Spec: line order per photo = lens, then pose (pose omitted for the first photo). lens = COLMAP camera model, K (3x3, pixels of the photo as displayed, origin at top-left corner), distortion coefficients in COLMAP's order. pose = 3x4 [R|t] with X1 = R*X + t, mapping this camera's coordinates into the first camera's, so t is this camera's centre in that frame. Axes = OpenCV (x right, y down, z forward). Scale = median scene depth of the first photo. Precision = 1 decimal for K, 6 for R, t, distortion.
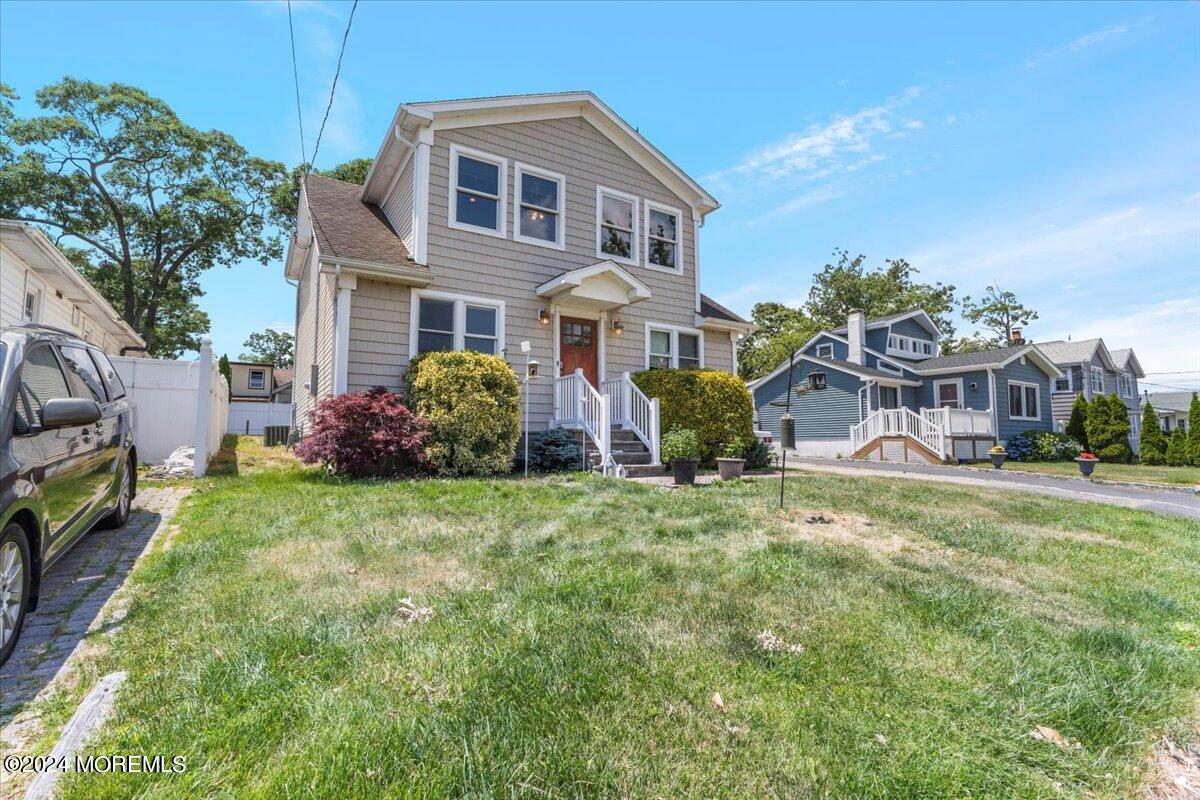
lens RADIAL K [[554.8, 0, 600.0], [0, 554.8, 400.0], [0, 0, 1]] dist [-0.001518, 0.000080]
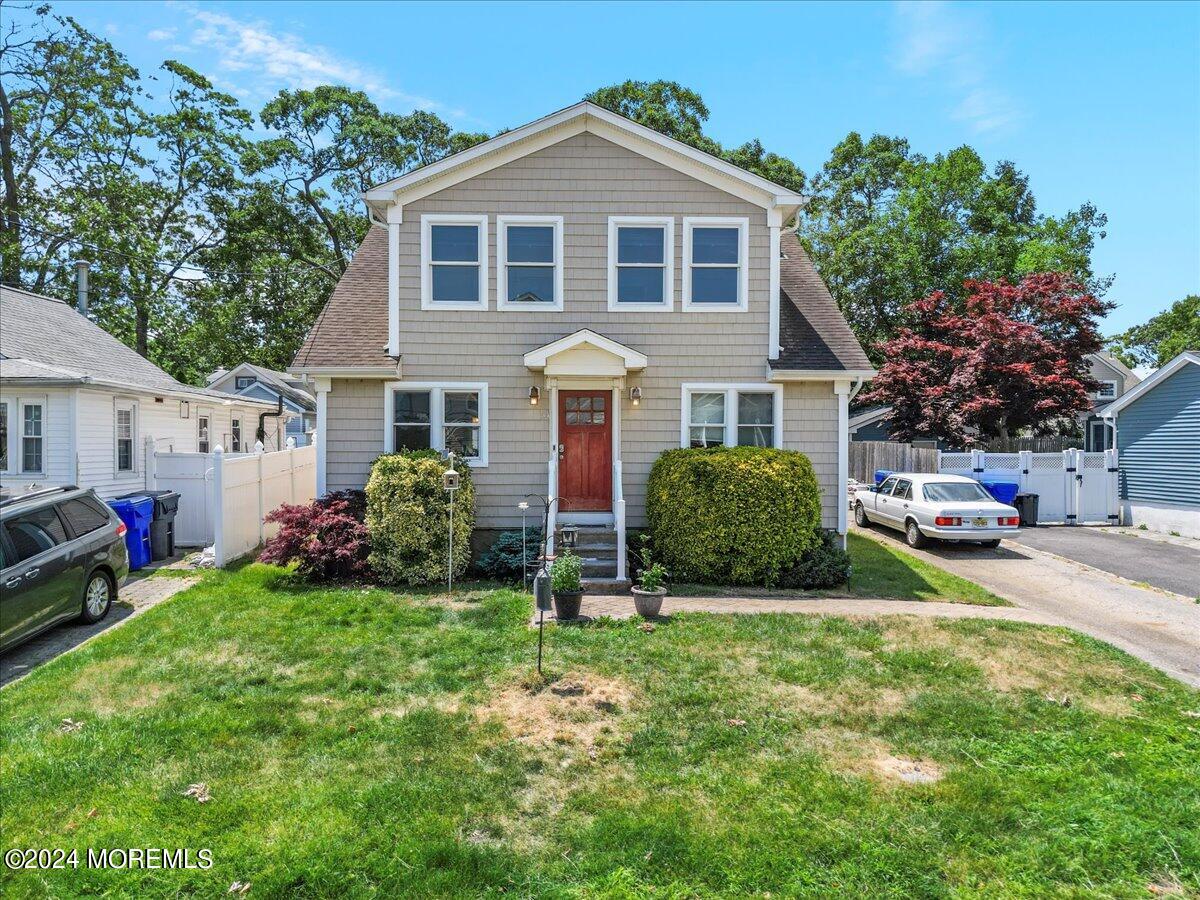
lens RADIAL K [[842.8, 0, 602.2], [0, 842.8, 454.2], [0, 0, 1]] dist [0.080954, -0.078244]
pose [[0.856609, 0.013232, -0.515797, 0.684413], [0.037452, 0.995440, 0.087734, -0.174037], [0.514606, -0.094471, 0.852207, -0.075827]]
